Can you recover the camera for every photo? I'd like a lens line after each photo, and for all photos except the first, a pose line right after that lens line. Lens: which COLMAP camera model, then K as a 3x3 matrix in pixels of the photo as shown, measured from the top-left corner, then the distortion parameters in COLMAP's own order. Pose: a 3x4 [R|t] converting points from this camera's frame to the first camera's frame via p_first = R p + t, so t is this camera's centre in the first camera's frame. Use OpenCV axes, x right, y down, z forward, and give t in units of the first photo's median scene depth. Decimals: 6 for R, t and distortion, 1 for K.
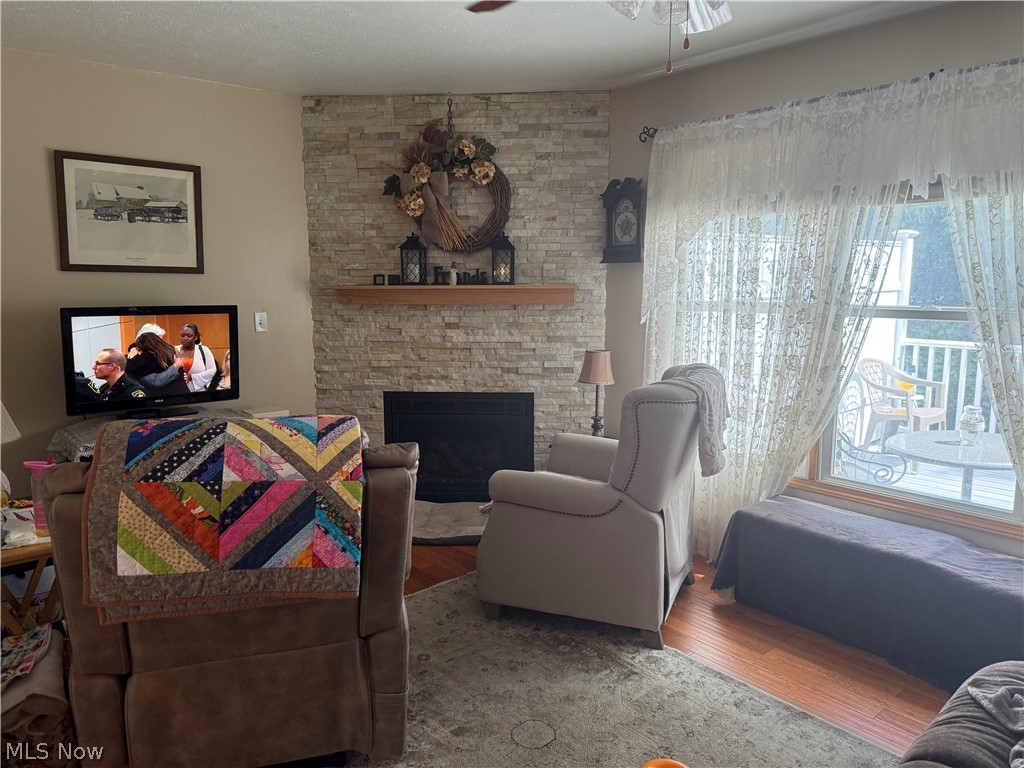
lens RADIAL K [[720.7, 0, 510.1], [0, 720.7, 381.8], [0, 0, 1]] dist [0.053990, -0.063830]
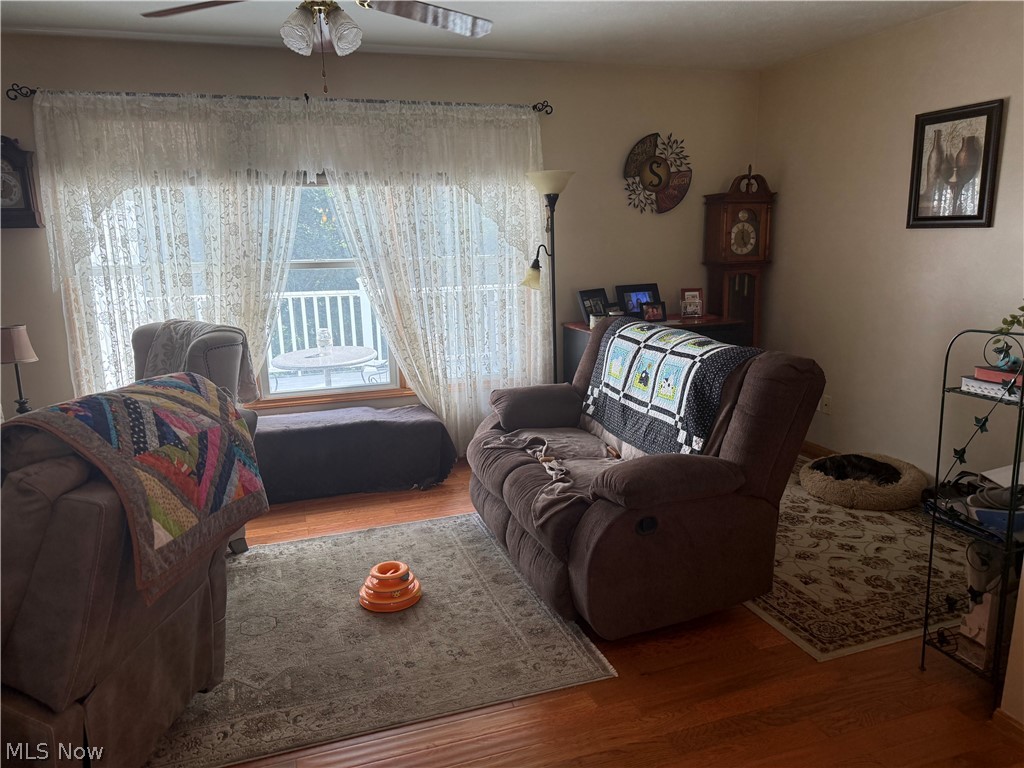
lens RADIAL K [[715.7, 0, 507.3], [0, 715.7, 389.5], [0, 0, 1]] dist [0.080696, -0.117113]
pose [[0.392605, -0.202606, 0.897113, -0.566891], [0.156530, 0.975922, 0.151902, -0.008354], [-0.906289, 0.080788, 0.414866, 0.072052]]
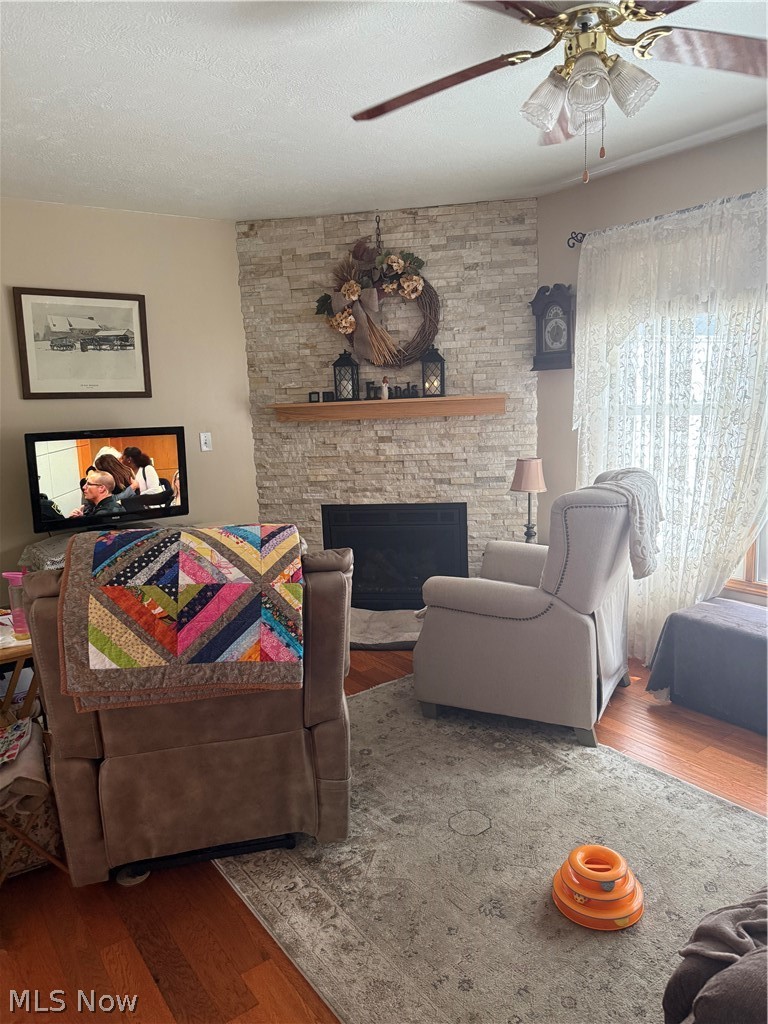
lens RADIAL K [[715.7, 0, 381.7], [0, 715.7, 516.0], [0, 0, 1]] dist [0.080696, -0.117113]
pose [[0.995534, -0.022951, -0.091572, 0.008125], [0.025562, 0.999296, 0.027447, 0.005474], [0.090878, -0.029665, 0.995420, -0.031644]]
